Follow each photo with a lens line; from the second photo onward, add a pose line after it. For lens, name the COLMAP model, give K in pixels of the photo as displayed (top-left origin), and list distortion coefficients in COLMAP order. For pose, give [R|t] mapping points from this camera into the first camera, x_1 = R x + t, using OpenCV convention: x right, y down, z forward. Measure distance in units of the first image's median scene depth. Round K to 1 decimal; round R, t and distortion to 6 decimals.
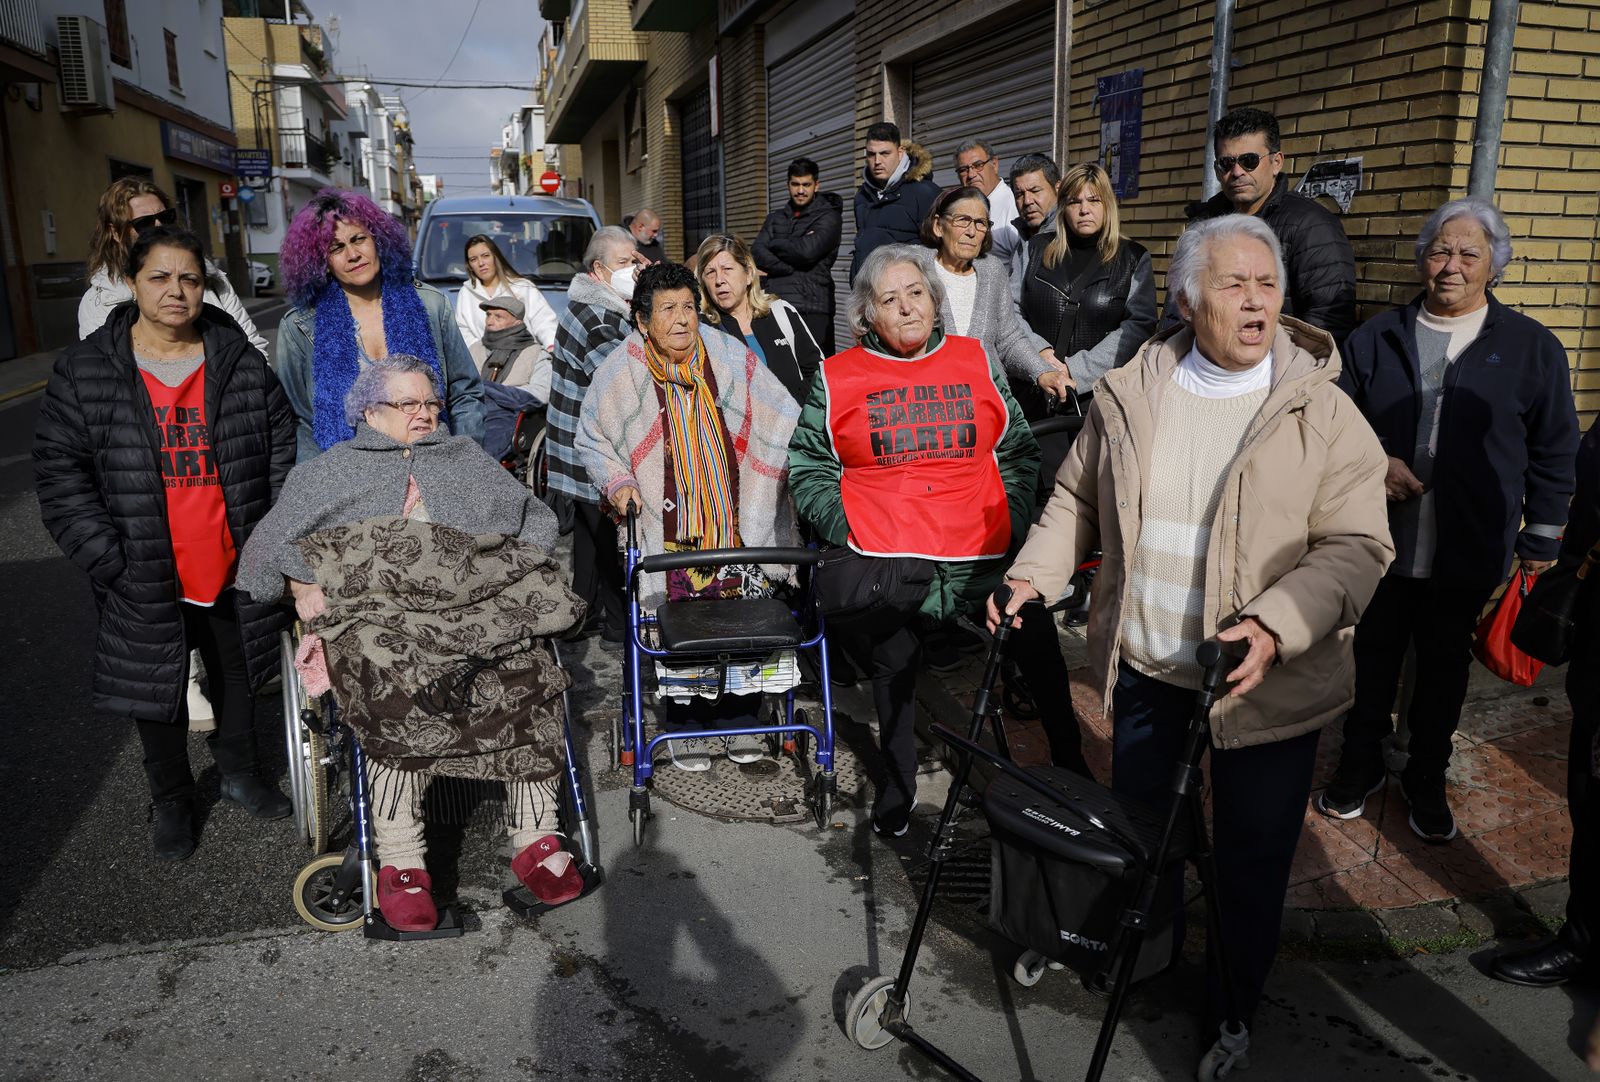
lens RADIAL K [[1189.2, 0, 838.3], [0, 1189.2, 542.0], [0, 0, 1]] dist [-0.102419, 0.068155]
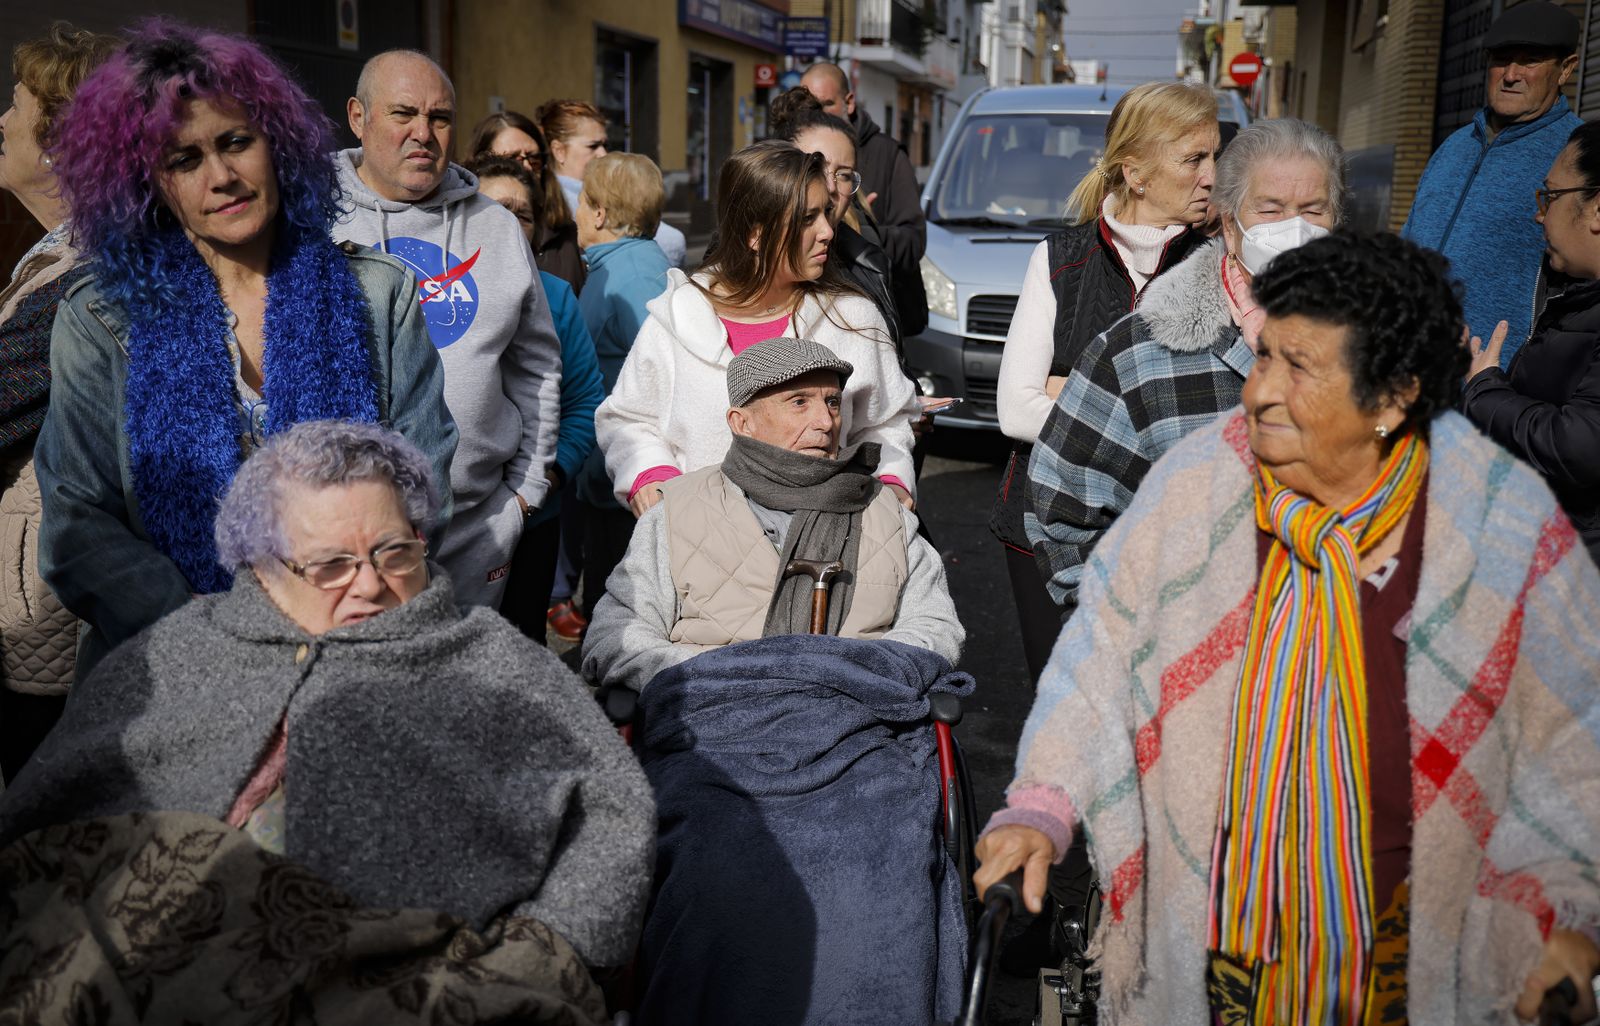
lens RADIAL K [[1778.9, 0, 800.0], [0, 1778.9, 513.0], [0, 0, 1]] dist [0.086499, 0.004545]
pose [[0.886030, 0.106962, -0.451122, 0.032666], [-0.132661, 0.990830, -0.025626, -0.066870], [0.444244, 0.082552, 0.892094, 0.255360]]
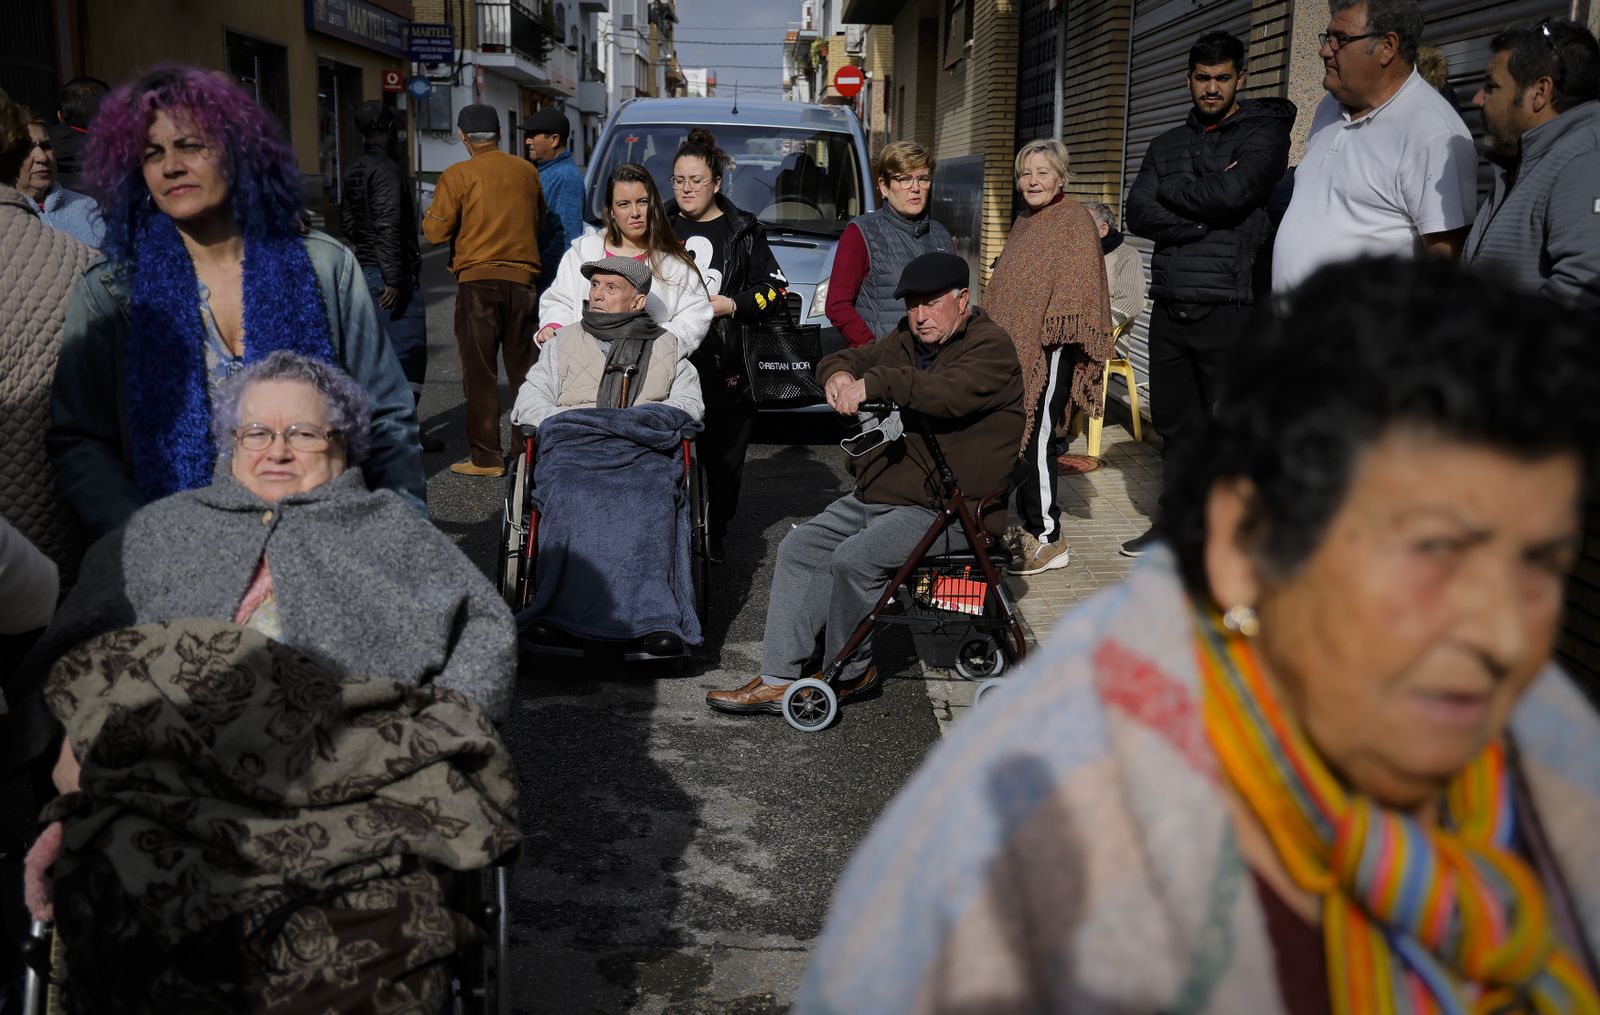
lens RADIAL K [[1764.2, 0, 782.1], [0, 1764.2, 565.2], [0, 0, 1]] dist [0.012243, 0.027516]
pose [[0.960803, 0.079517, -0.265584, 0.060550], [-0.087901, 0.995932, -0.019811, -0.027088], [0.262929, 0.042379, 0.963884, 0.102140]]
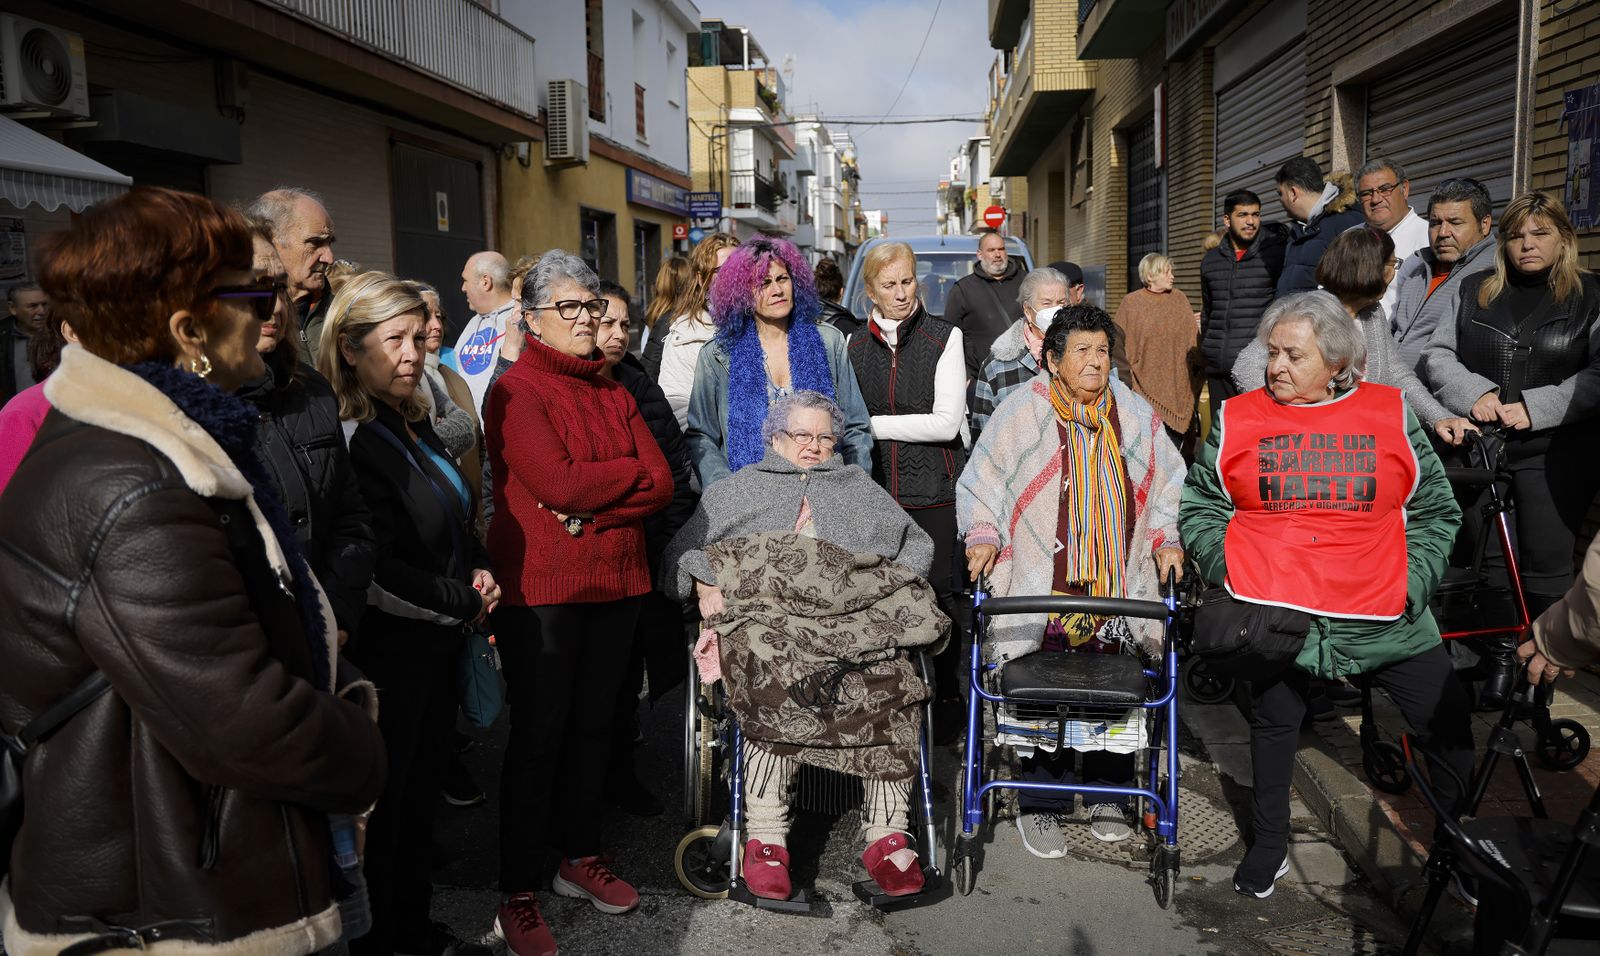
lens RADIAL K [[1313.9, 0, 800.0], [0, 1313.9, 478.0], [0, 0, 1]] dist [-0.051856, 0.087135]
pose [[0.928090, 0.035650, -0.370645, 0.047292], [-0.071598, 0.993917, -0.083680, 0.015121], [0.365407, 0.104200, 0.924997, -0.080209]]
